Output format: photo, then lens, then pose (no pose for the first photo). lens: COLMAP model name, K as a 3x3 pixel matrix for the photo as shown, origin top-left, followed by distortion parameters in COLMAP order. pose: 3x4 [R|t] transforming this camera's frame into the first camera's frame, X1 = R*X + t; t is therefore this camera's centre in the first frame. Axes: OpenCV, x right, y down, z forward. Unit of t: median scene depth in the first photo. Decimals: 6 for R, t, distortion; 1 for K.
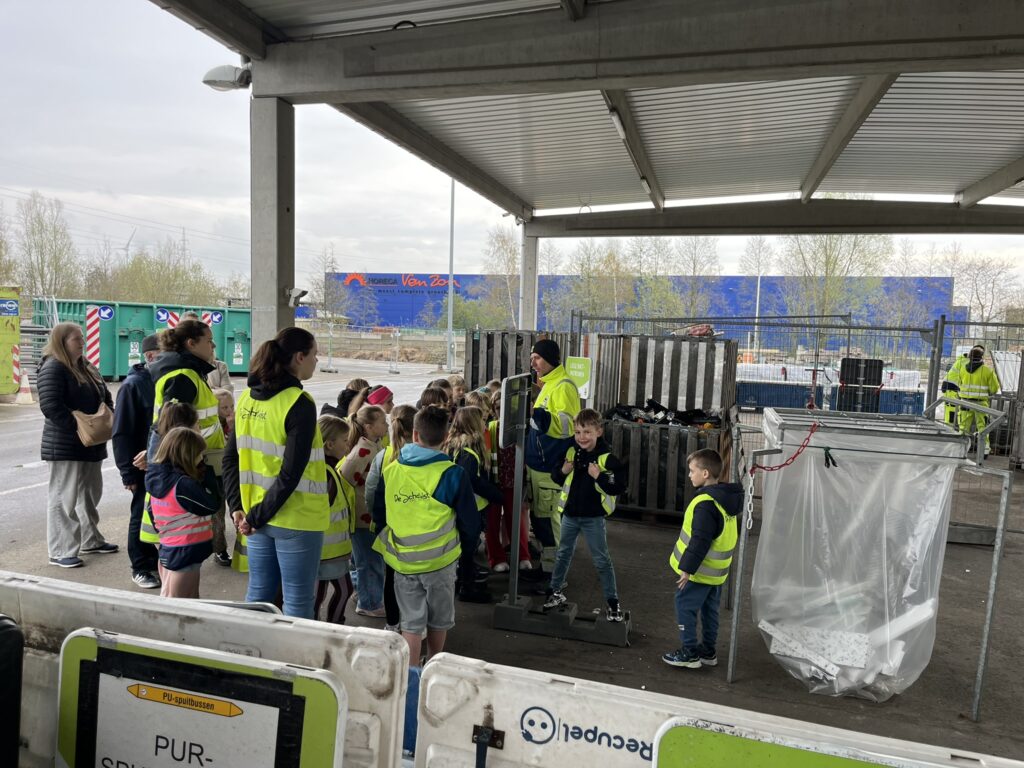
lens RADIAL K [[768.8, 0, 516.3], [0, 768.8, 390.4], [0, 0, 1]] dist [0.090378, -0.121342]
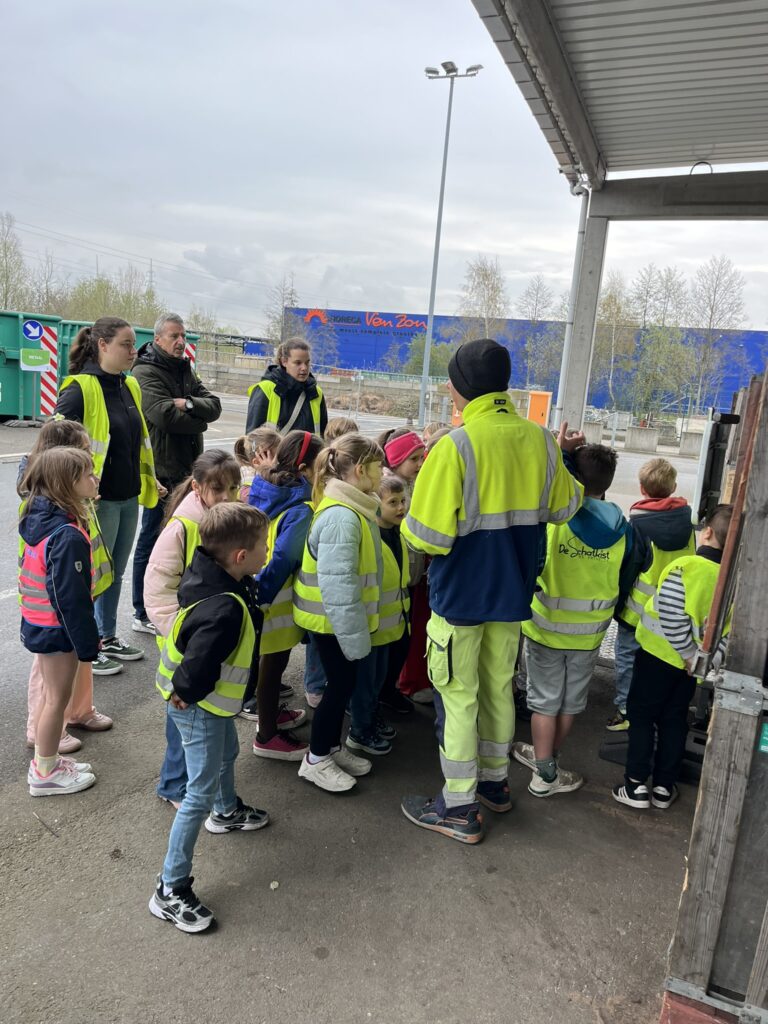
lens RADIAL K [[768.8, 0, 389.2], [0, 768.8, 513.0], [0, 0, 1]] dist [0.090378, -0.121342]
pose [[0.992419, 0.070706, -0.100525, -0.021793], [-0.060999, 0.993456, 0.096558, -0.008091], [0.106695, -0.089694, 0.990238, 0.130129]]
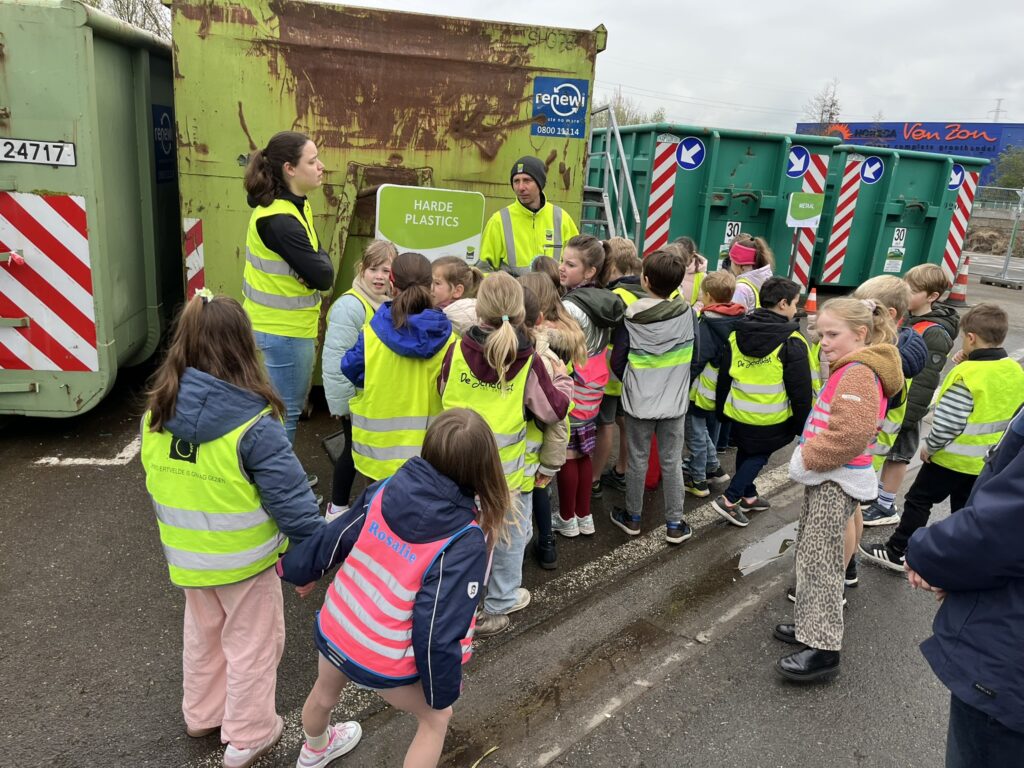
lens RADIAL K [[766.3, 0, 498.4], [0, 766.3, 389.7], [0, 0, 1]] dist [0.046906, -0.064591]
pose [[0.859803, 0.155904, -0.486244, -0.146256], [-0.071292, 0.979575, 0.188017, -0.015717], [0.505625, -0.126992, 0.853356, 0.208093]]
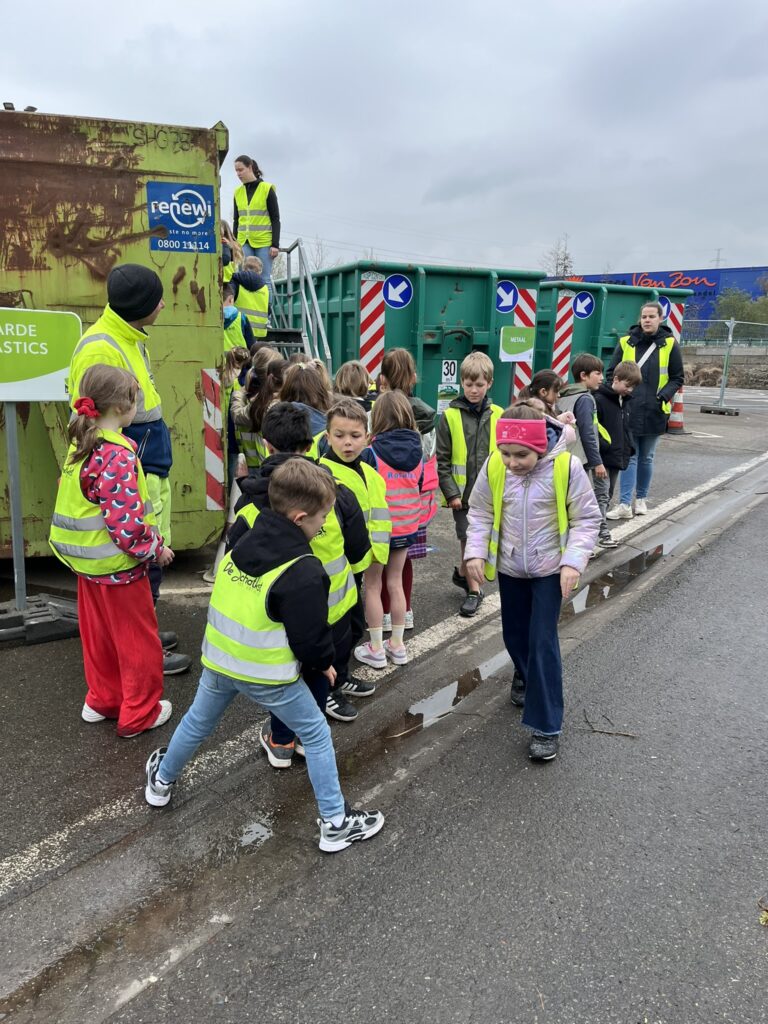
lens RADIAL K [[766.3, 0, 384.9], [0, 766.3, 522.0], [0, 0, 1]] dist [0.046906, -0.064591]
pose [[0.928915, 0.067541, -0.364080, -0.140141], [-0.014702, 0.989176, 0.145992, -0.013129], [0.370000, -0.130262, 0.919854, 0.223223]]
